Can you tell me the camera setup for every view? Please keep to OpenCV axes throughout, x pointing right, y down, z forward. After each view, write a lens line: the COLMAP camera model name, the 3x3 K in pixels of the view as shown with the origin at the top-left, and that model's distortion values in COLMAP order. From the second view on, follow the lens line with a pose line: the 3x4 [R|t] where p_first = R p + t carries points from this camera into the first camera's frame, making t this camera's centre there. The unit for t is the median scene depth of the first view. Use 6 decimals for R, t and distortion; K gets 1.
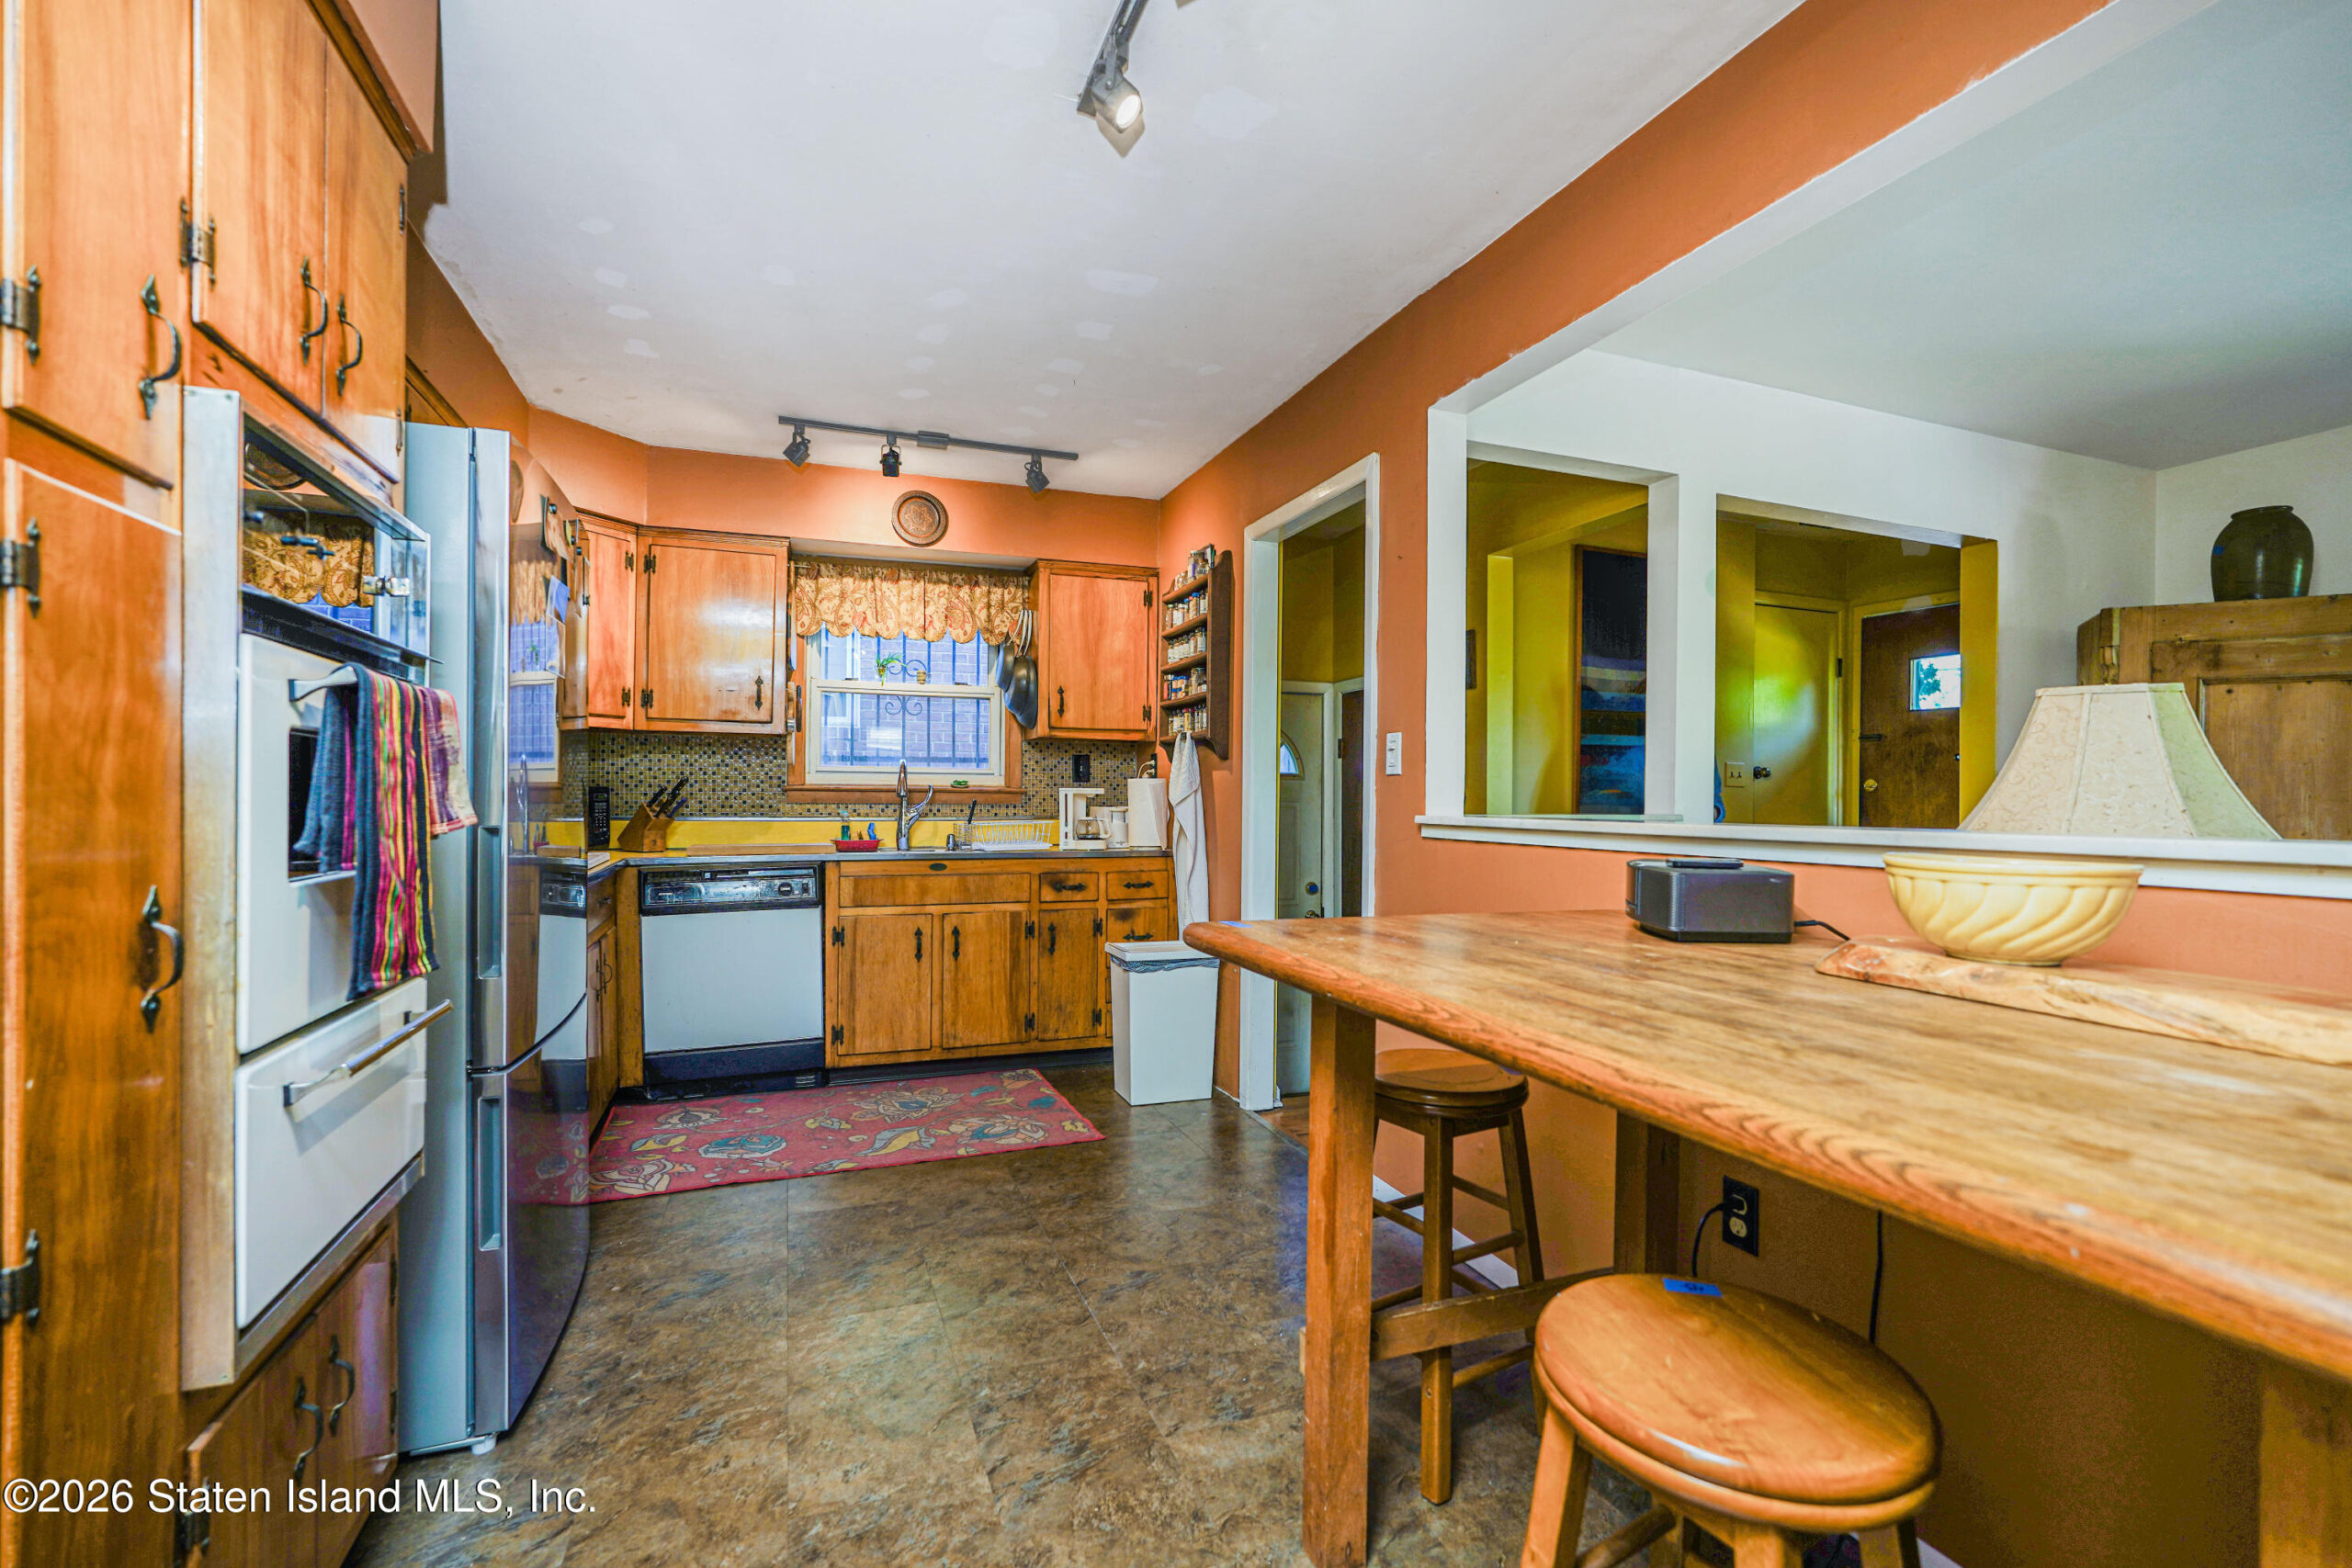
lens RADIAL K [[1038.2, 0, 1181.8], [0, 1038.2, 790.3], [0, 0, 1]] dist [-0.023760, 0.012894]
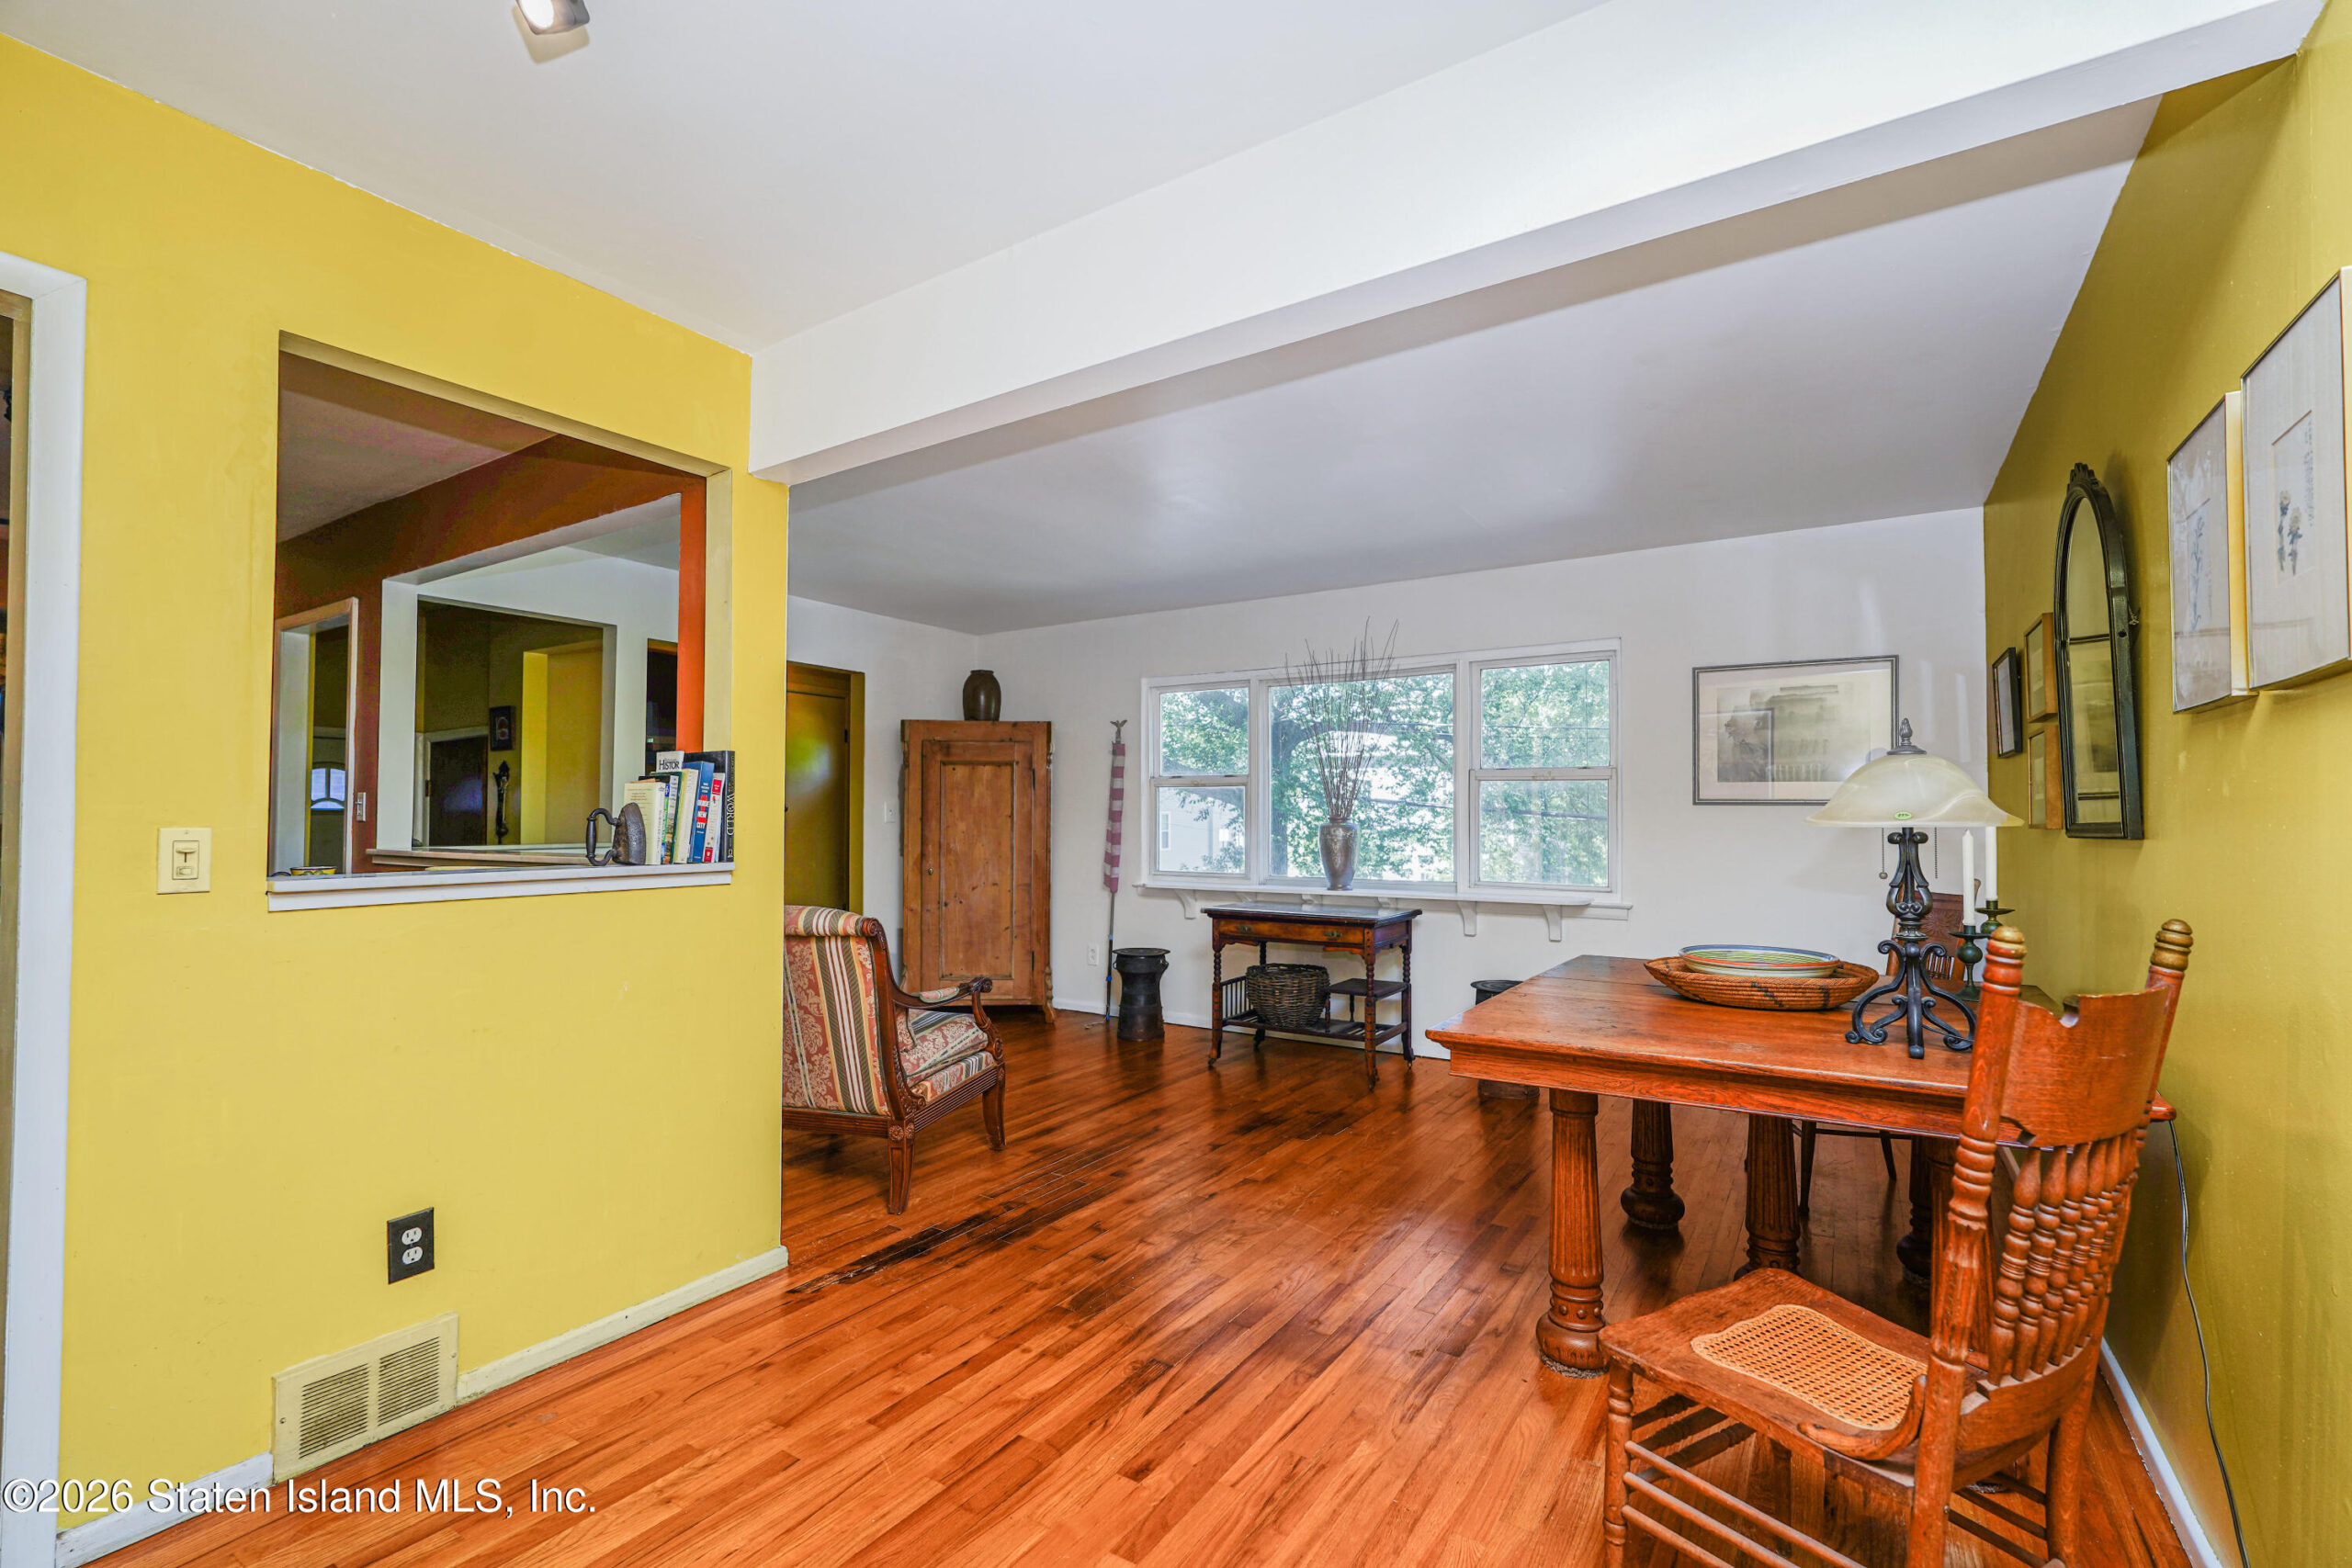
lens RADIAL K [[1056.4, 0, 1152.8], [0, 1056.4, 788.2], [0, 0, 1]] dist [-0.000103, 0.000224]
pose [[0.815260, 0.007651, 0.579045, 0.169048], [0.005481, 0.999766, -0.020927, -0.016336], [-0.579070, 0.020235, 0.815027, -0.588399]]
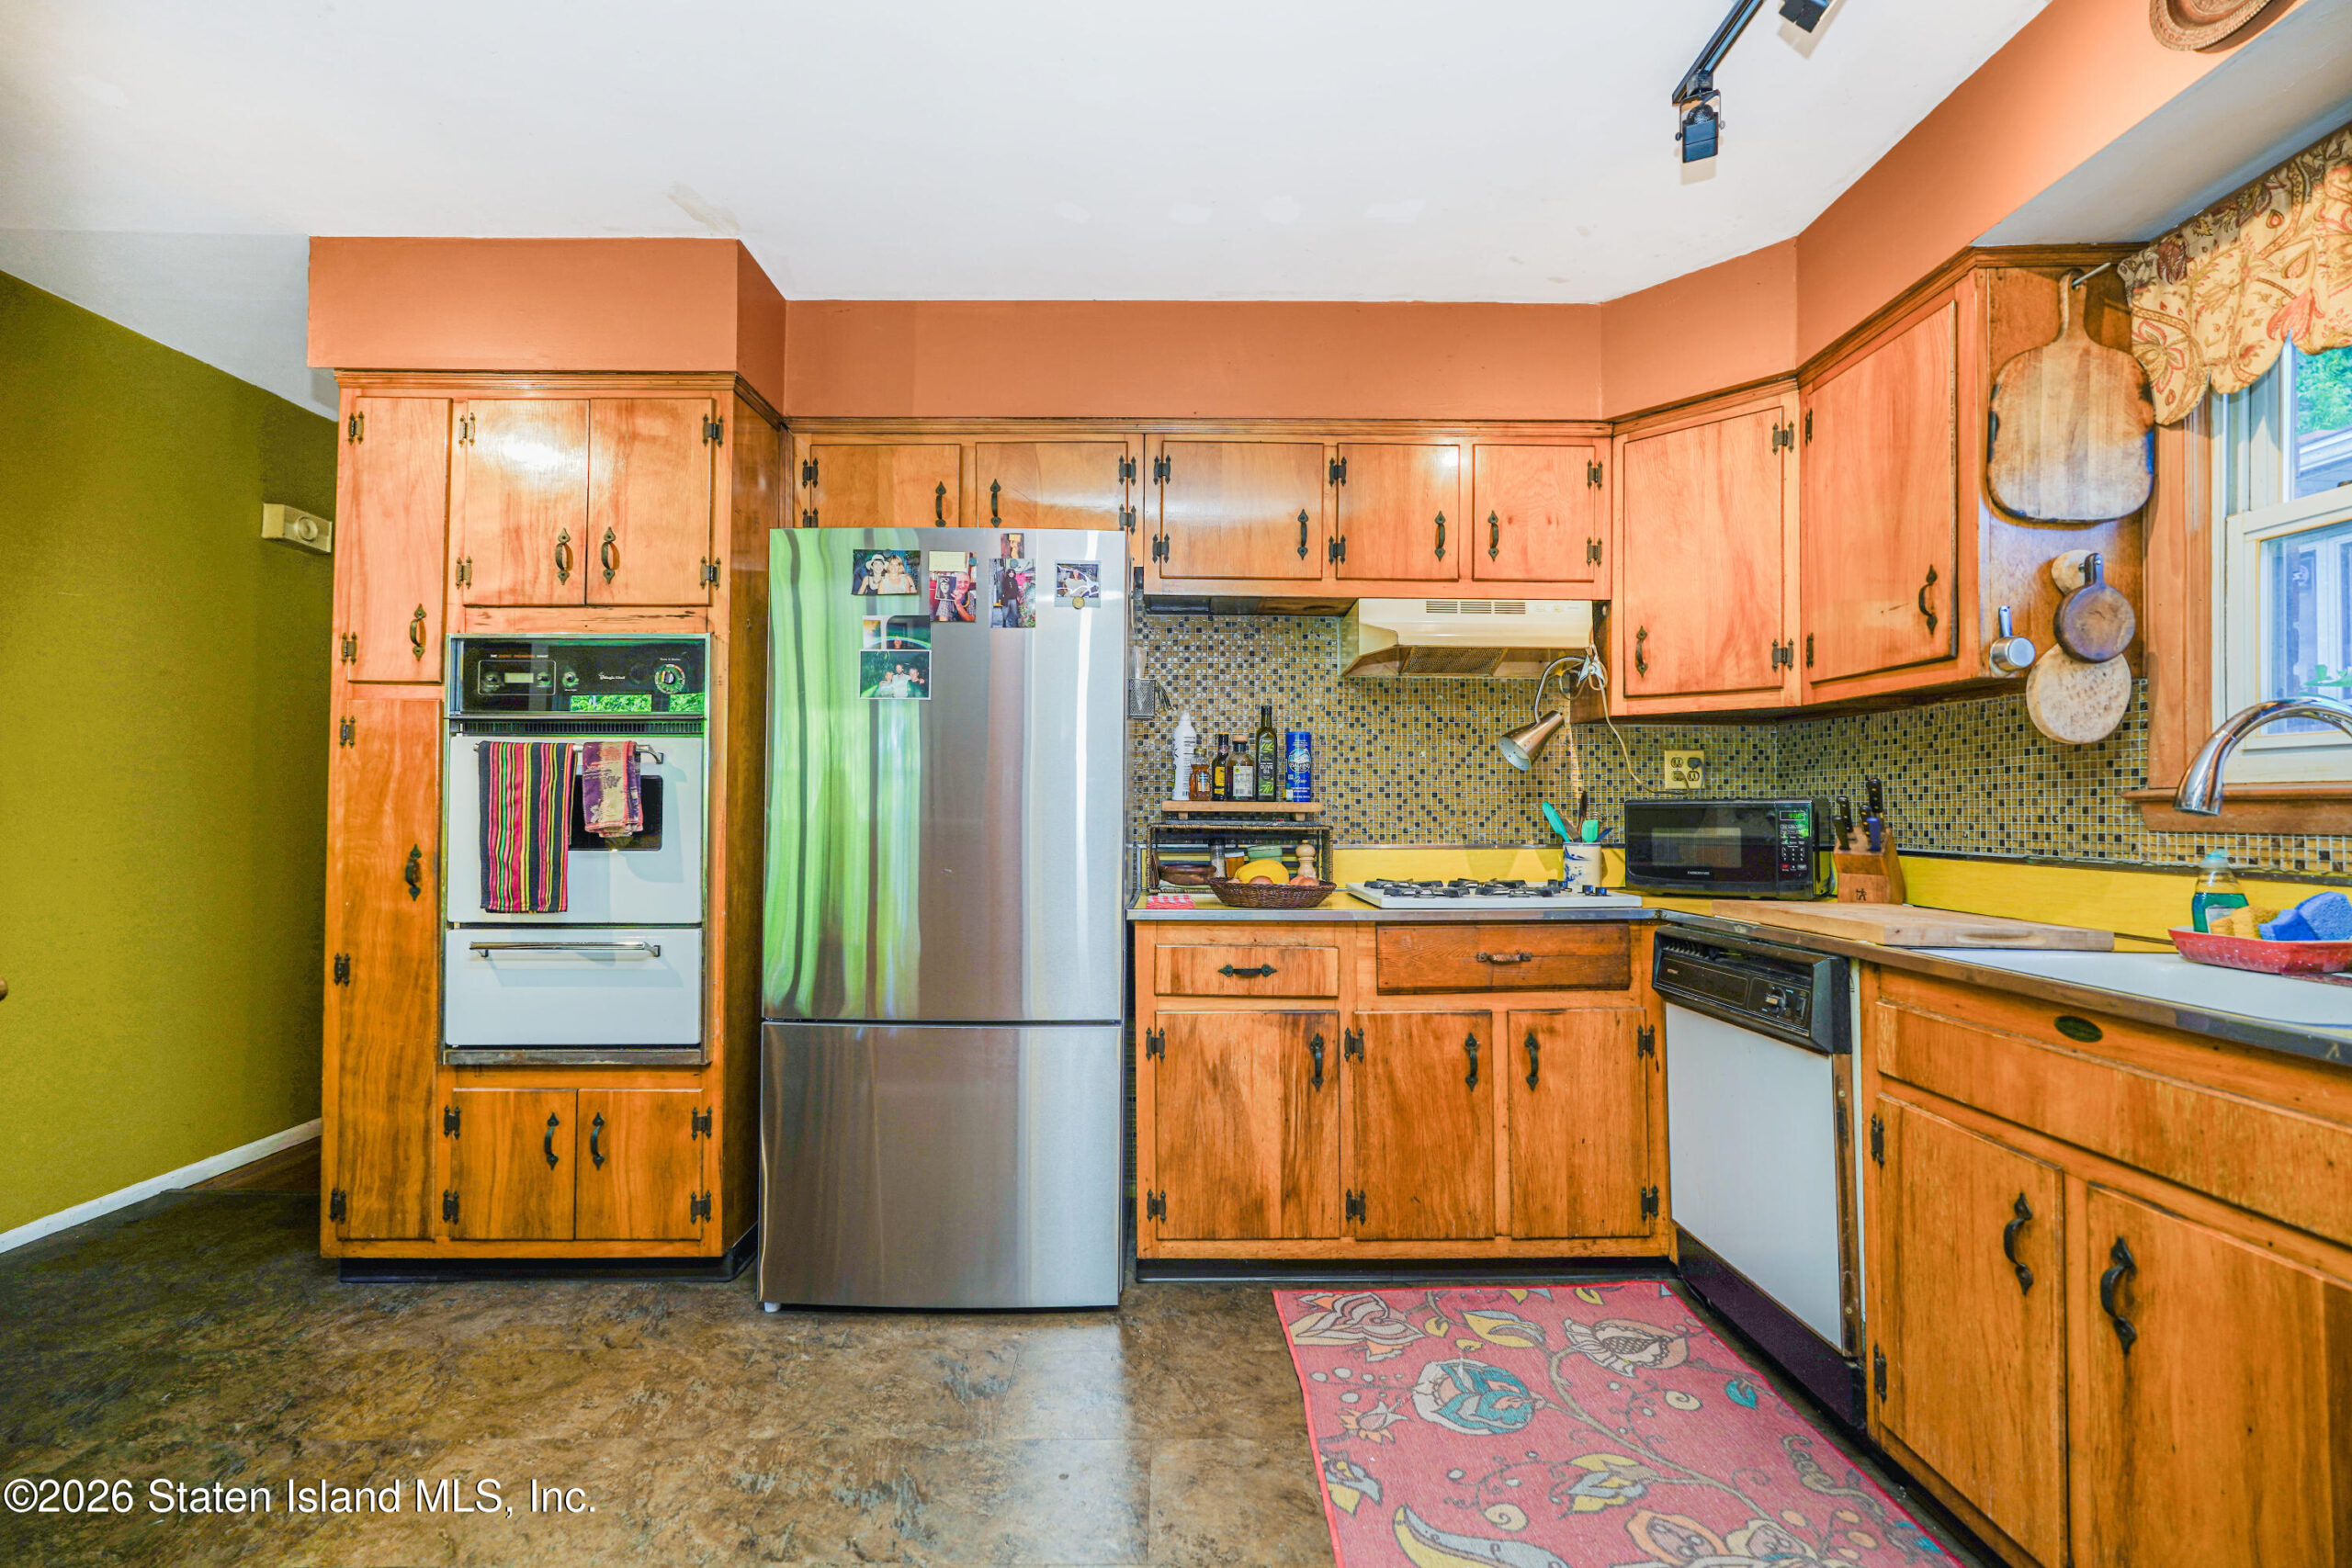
lens RADIAL K [[1038.2, 0, 1181.8], [0, 1038.2, 790.3], [0, 0, 1]] dist [-0.023760, 0.012894]
pose [[-0.349790, -0.025424, -0.936483, 0.159548], [-0.002730, 0.999655, -0.026119, 0.008194], [0.936824, -0.006579, -0.349738, 0.827587]]
